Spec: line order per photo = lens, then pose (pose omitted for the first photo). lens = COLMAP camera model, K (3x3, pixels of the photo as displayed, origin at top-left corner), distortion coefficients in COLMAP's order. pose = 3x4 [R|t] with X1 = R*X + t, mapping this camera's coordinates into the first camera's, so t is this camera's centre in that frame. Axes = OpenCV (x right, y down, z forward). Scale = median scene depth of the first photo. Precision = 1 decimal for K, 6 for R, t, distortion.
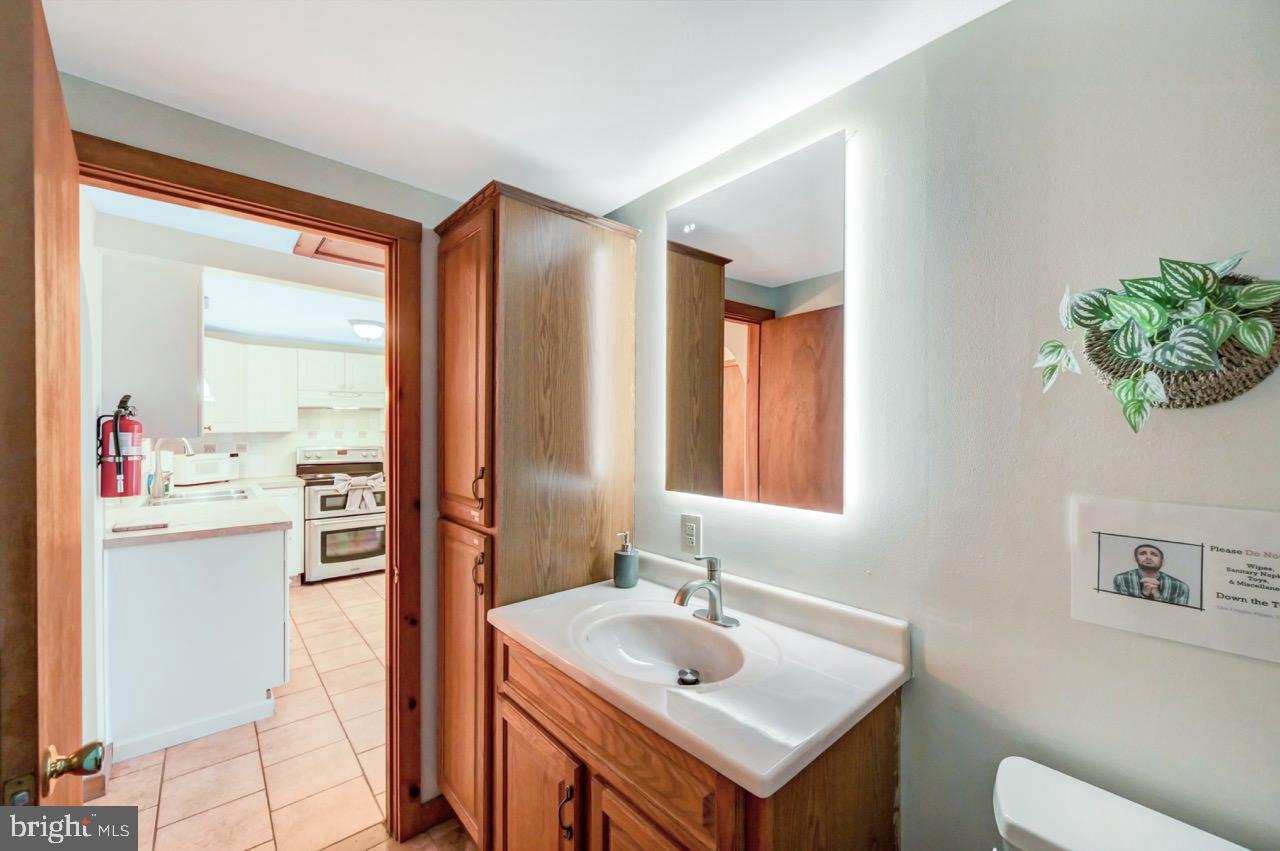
lens RADIAL K [[506.5, 0, 643.8], [0, 506.5, 429.0], [0, 0, 1]] dist [-0.004223, 0.001046]
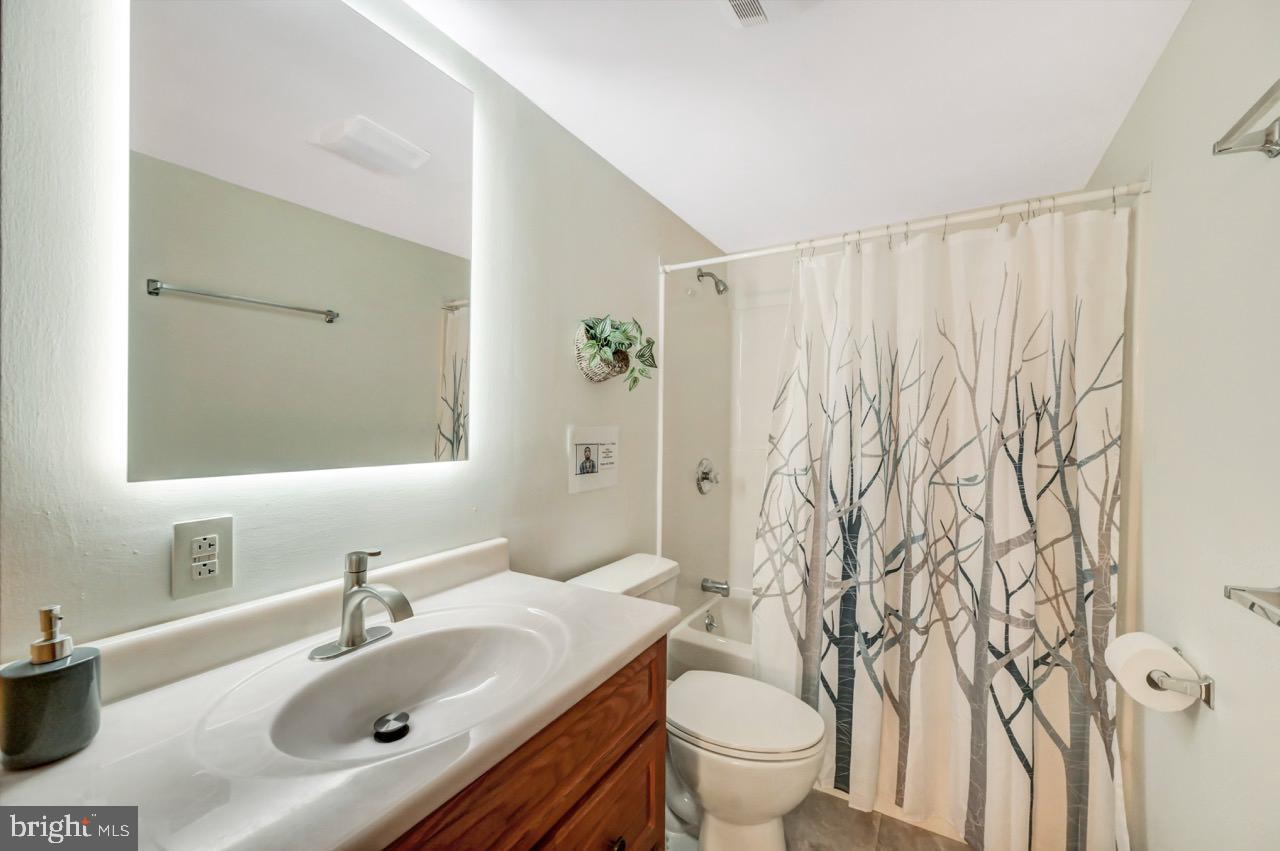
lens RADIAL K [[506.5, 0, 642.3], [0, 506.5, 430.0], [0, 0, 1]] dist [-0.004223, 0.001046]
pose [[-0.304665, -0.004155, 0.952451, -0.979639], [0.002454, 0.999984, 0.005147, 0.140919], [-0.952457, 0.003905, -0.304649, 1.333495]]
